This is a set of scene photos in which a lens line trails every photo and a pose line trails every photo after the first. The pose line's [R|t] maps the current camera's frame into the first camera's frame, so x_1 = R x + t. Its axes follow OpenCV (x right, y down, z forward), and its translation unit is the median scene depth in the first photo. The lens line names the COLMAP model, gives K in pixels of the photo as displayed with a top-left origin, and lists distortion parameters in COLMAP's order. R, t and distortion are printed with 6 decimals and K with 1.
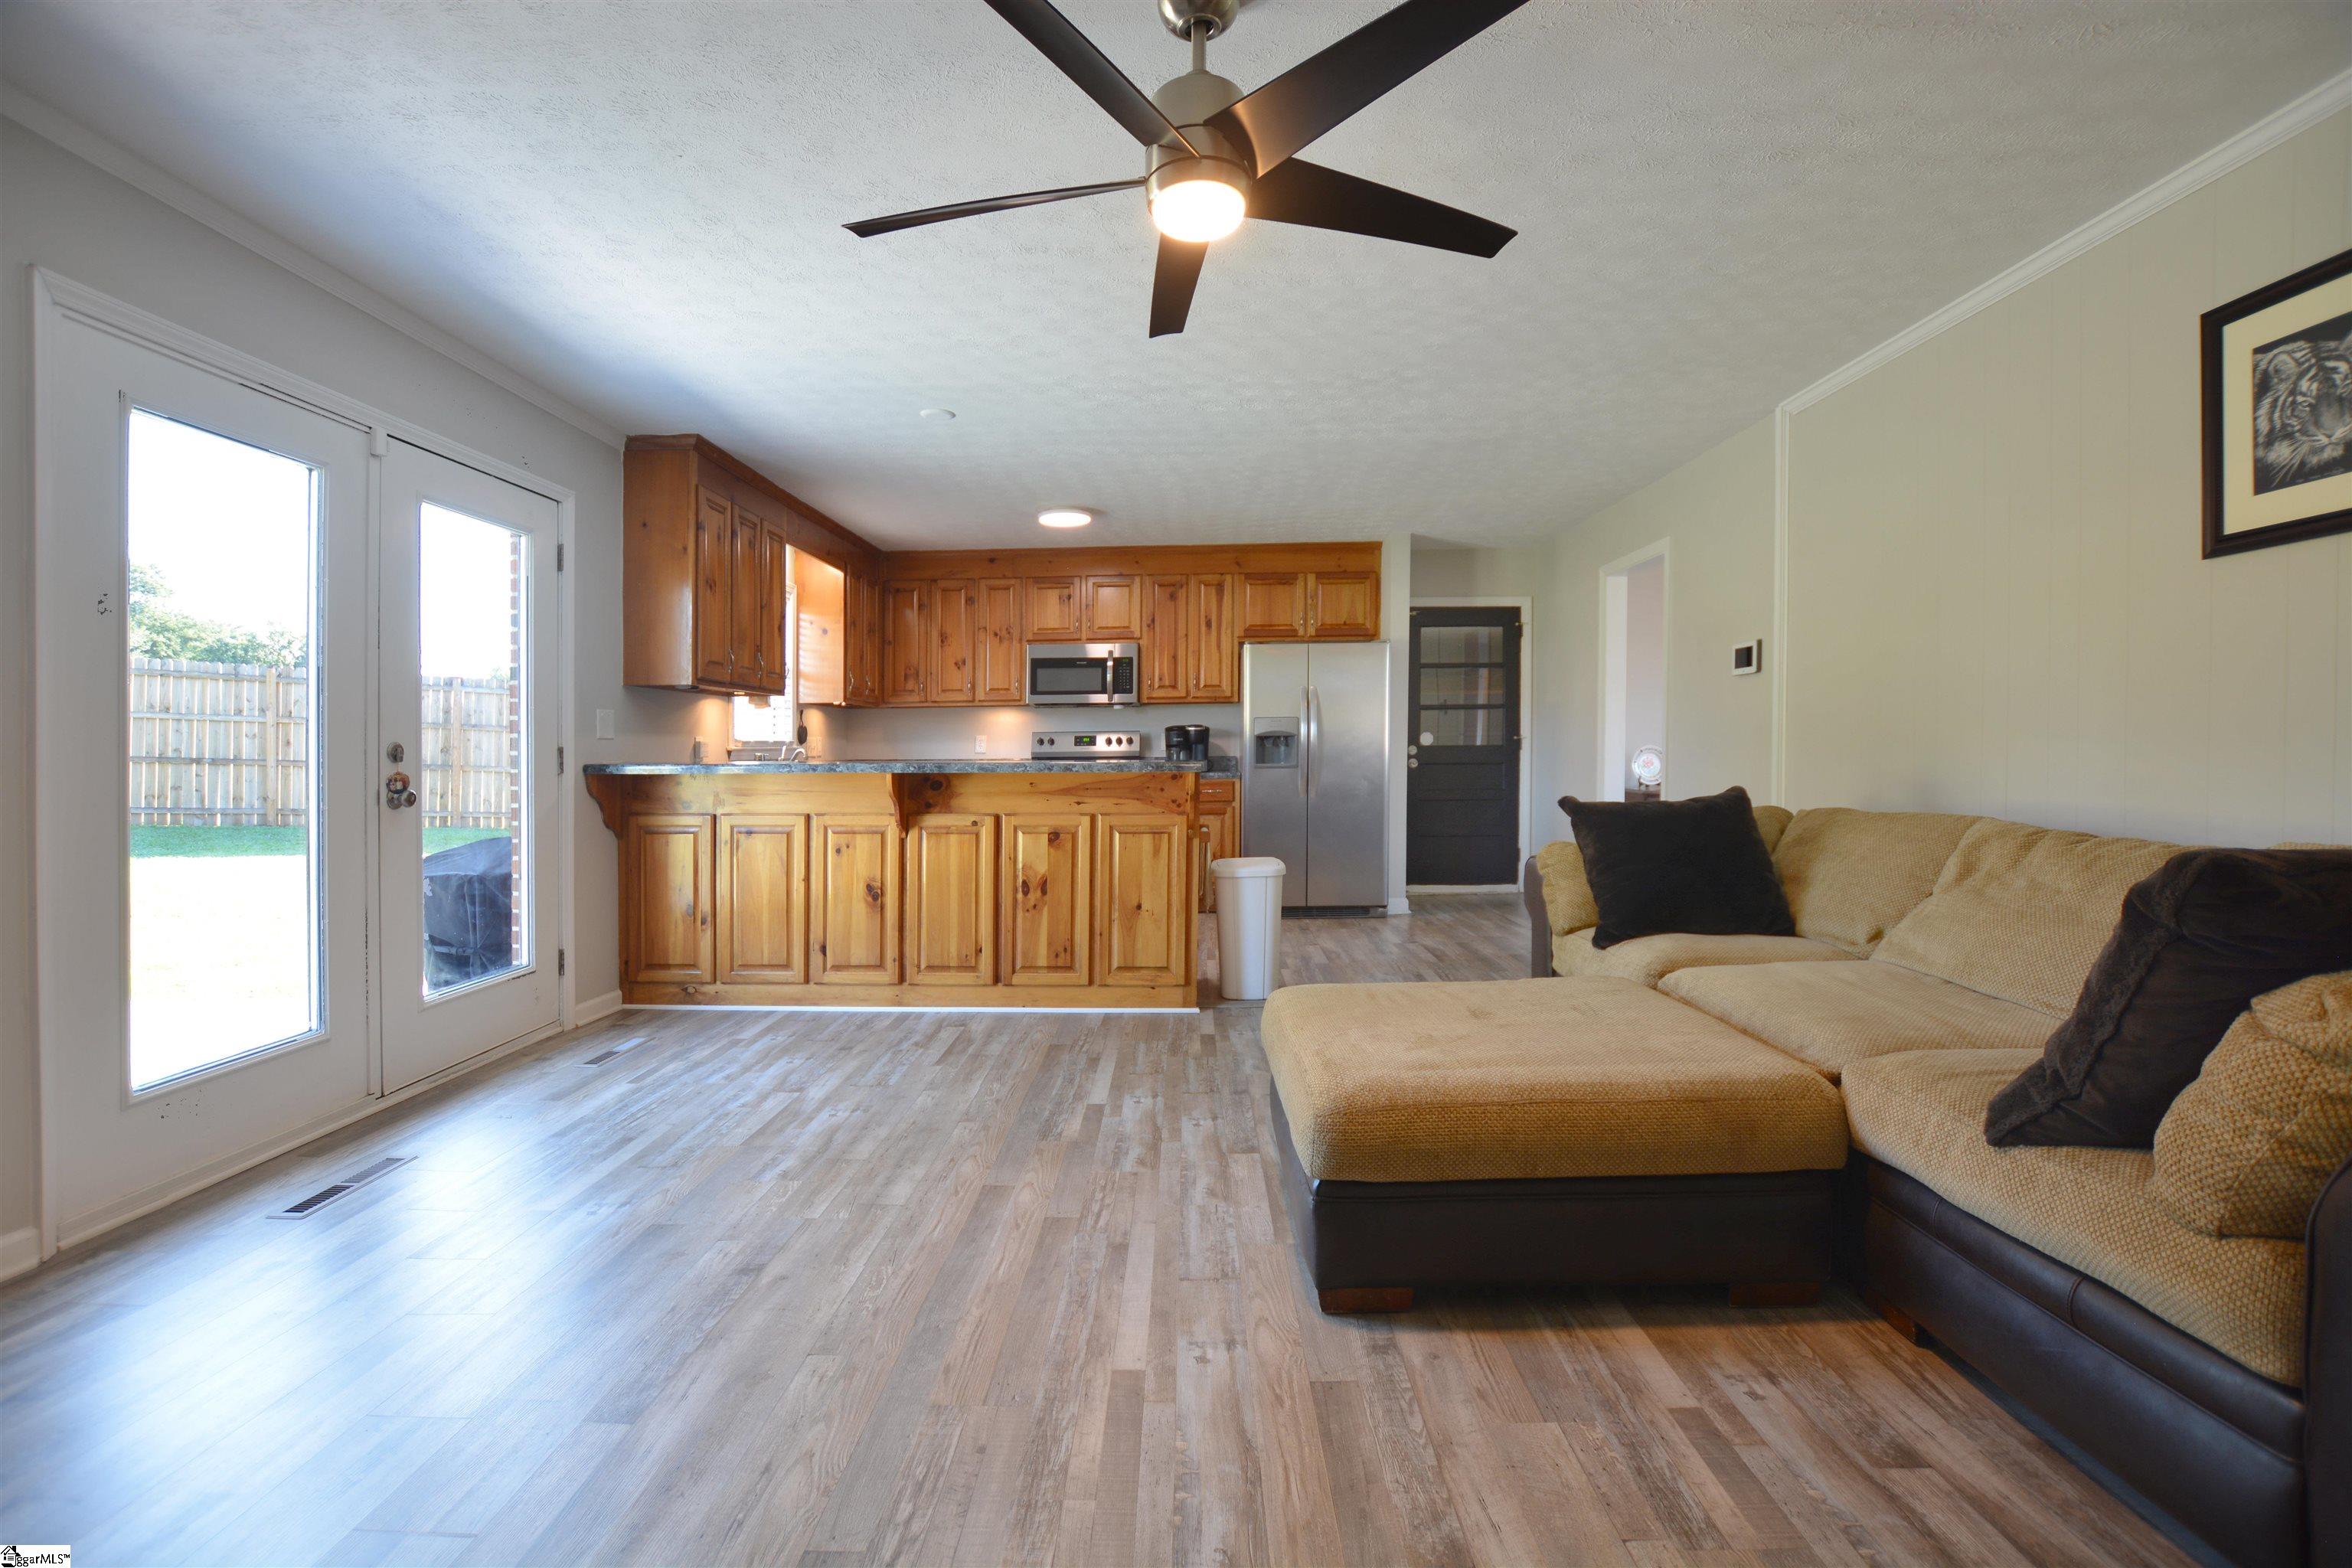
lens RADIAL K [[1043.7, 0, 1115.8], [0, 1043.7, 760.5], [0, 0, 1]] dist [-0.031631, 0.000176]
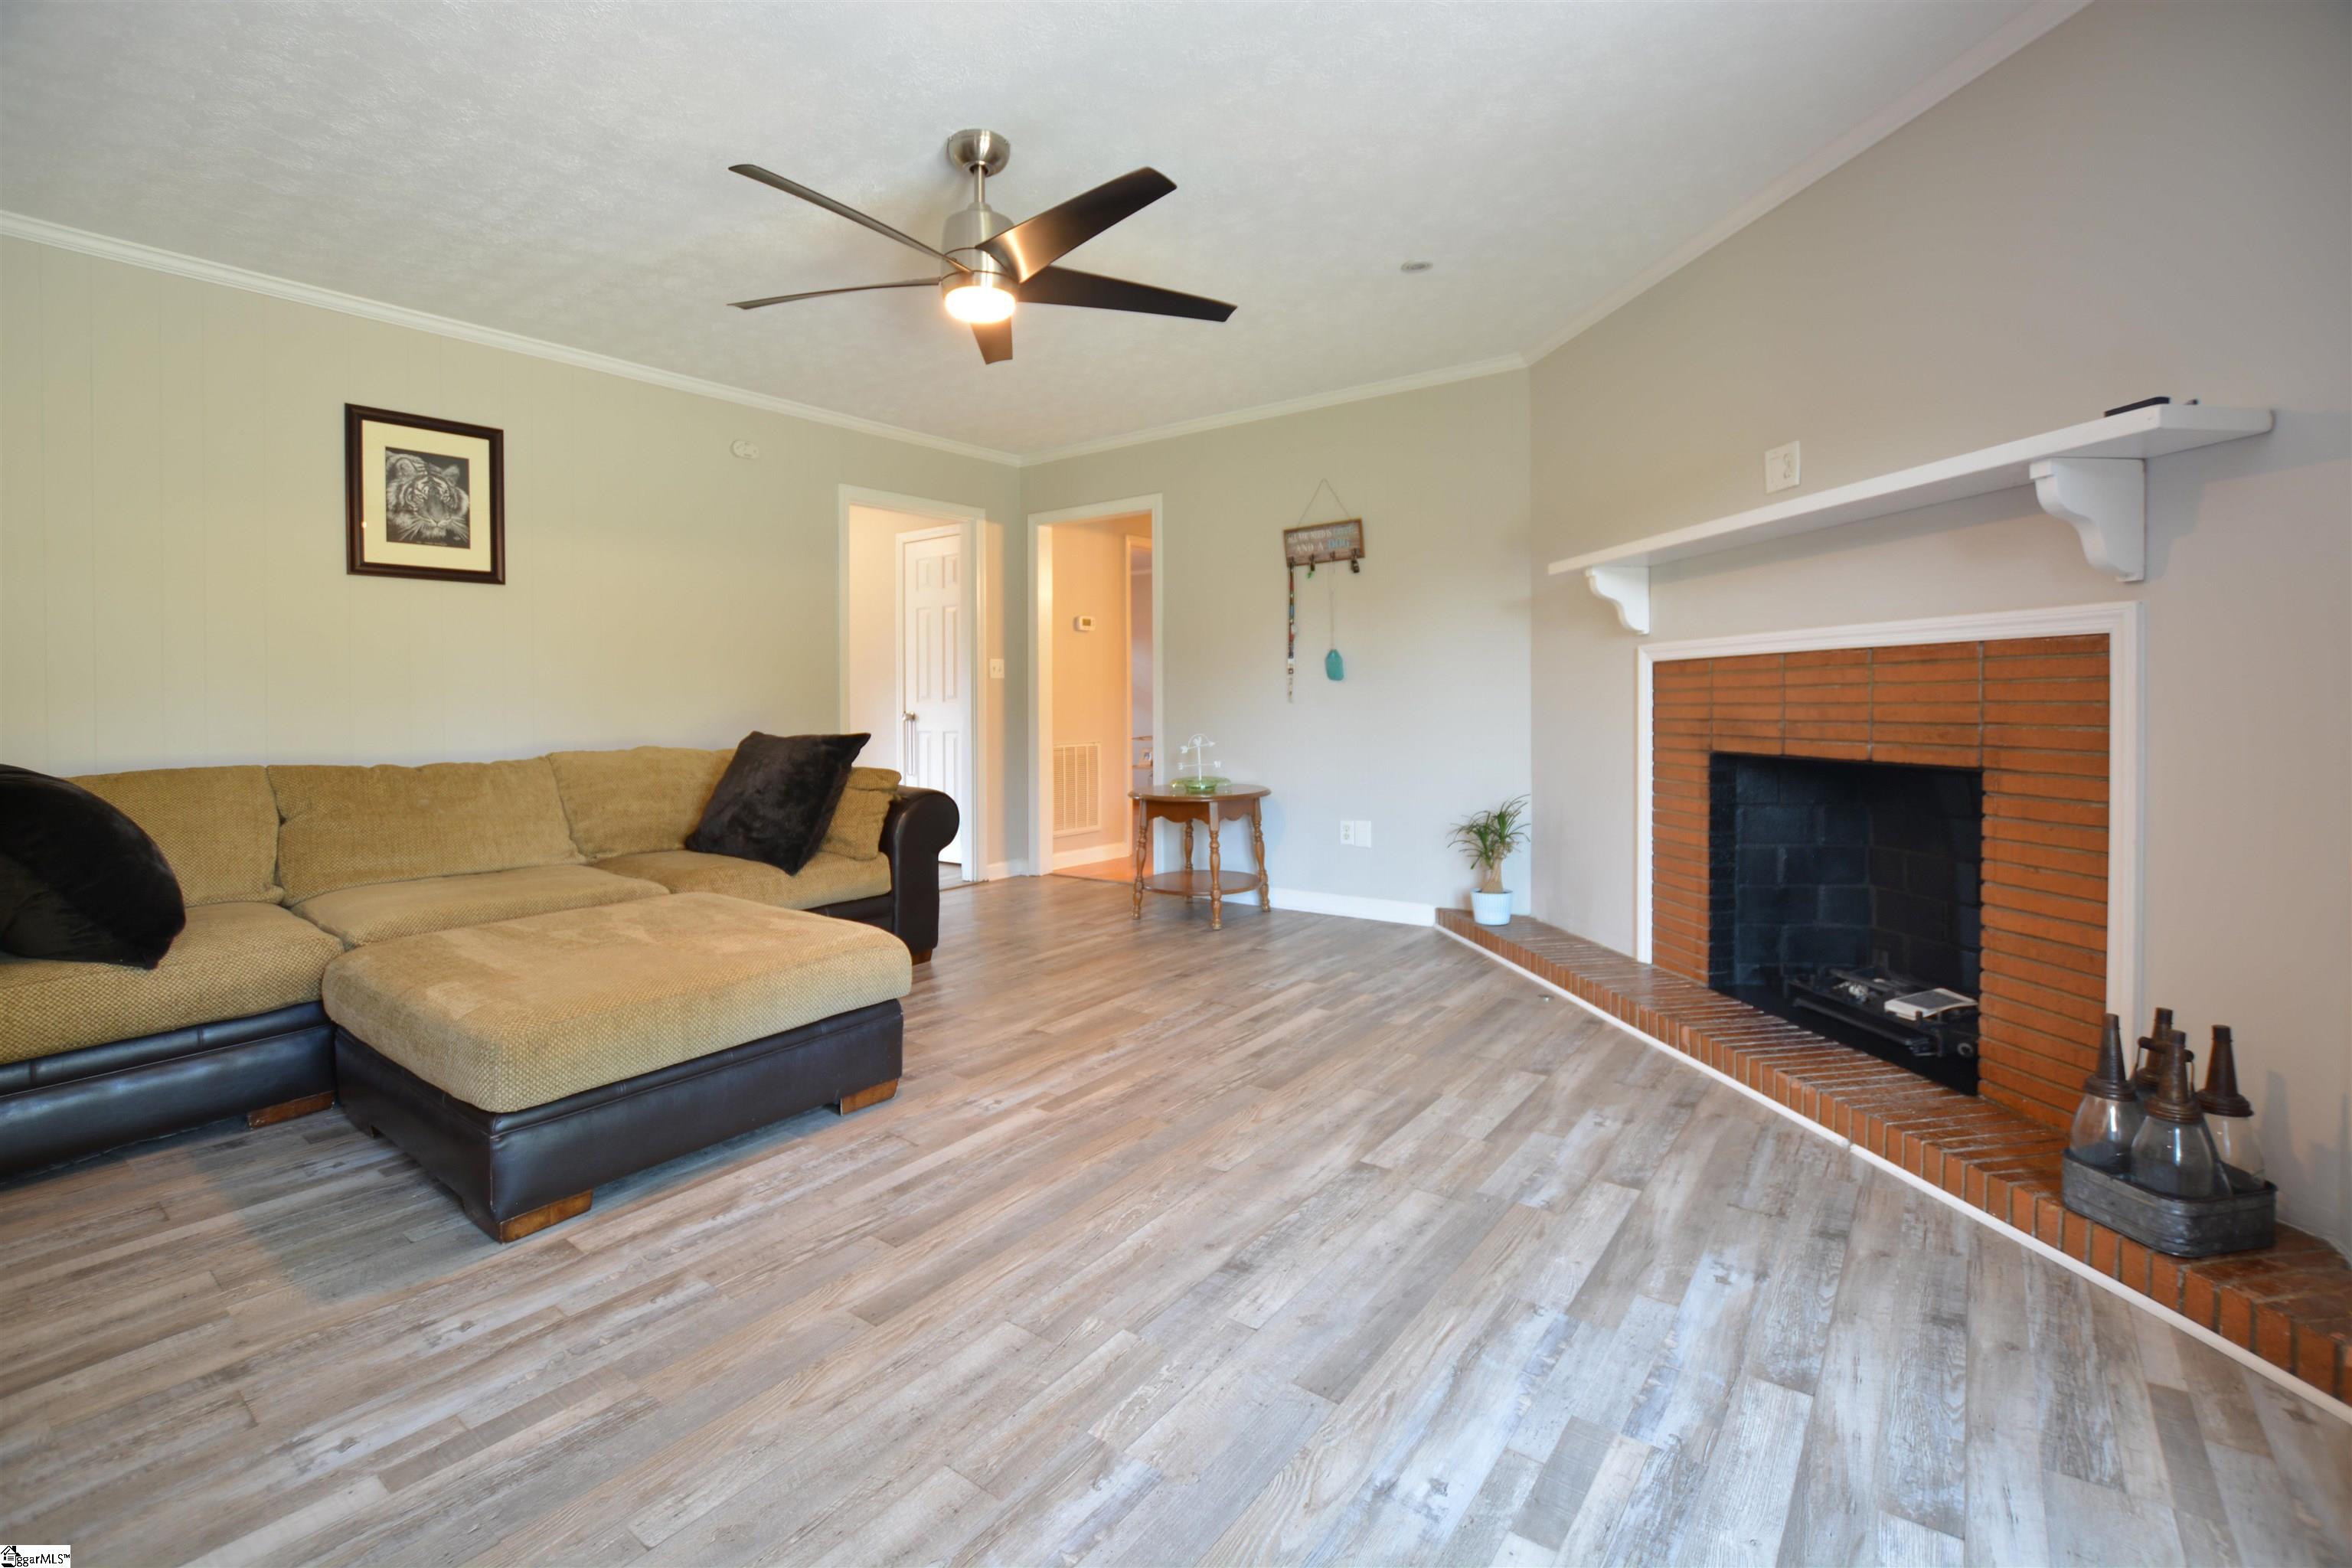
lens RADIAL K [[1032.0, 0, 1180.4], [0, 1032.0, 720.5], [0, 0, 1]] dist [-0.026312, 0.000051]
pose [[-0.832814, 0.011179, 0.553439, -0.388911], [0.023768, 0.999596, 0.015574, 0.008766], [-0.553042, 0.026124, -0.832744, 0.845049]]
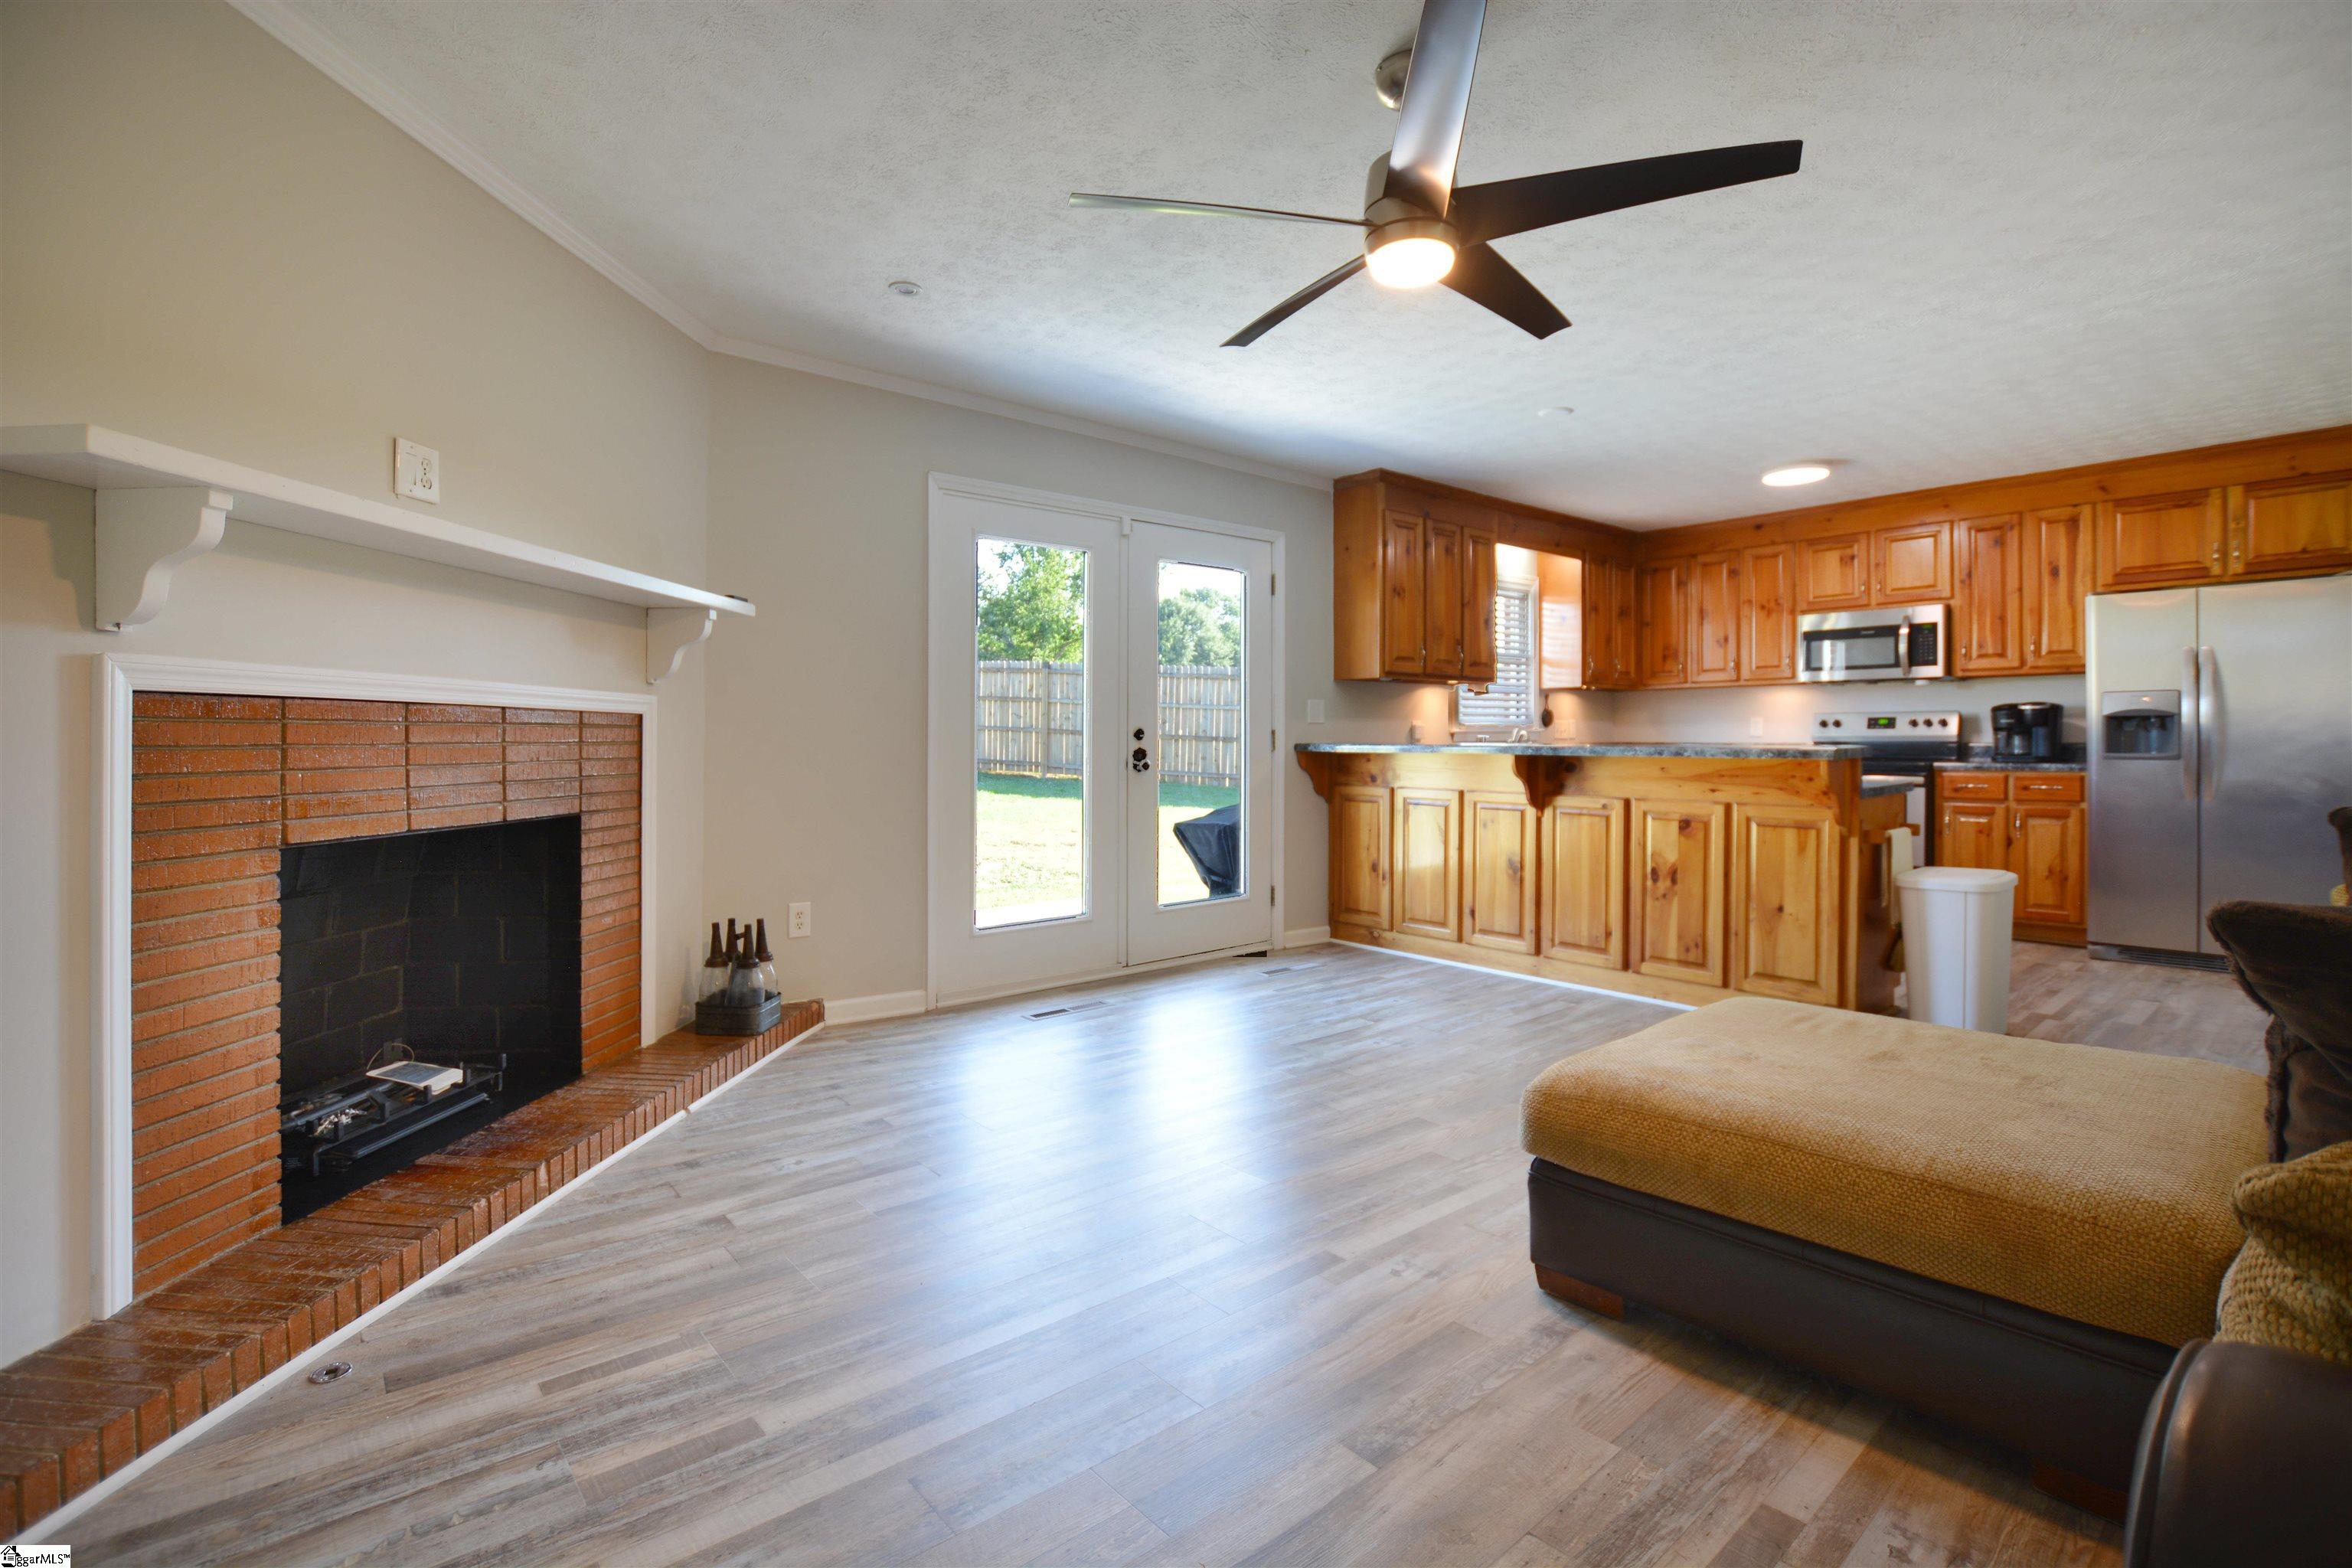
lens RADIAL K [[1032.0, 0, 1180.4], [0, 1032.0, 720.5], [0, 0, 1]] dist [-0.026312, 0.000051]
pose [[0.688784, -0.004900, -0.724950, 0.301532], [-0.010153, 0.999814, -0.016404, -0.002173], [0.724896, 0.018659, 0.688606, 0.017856]]
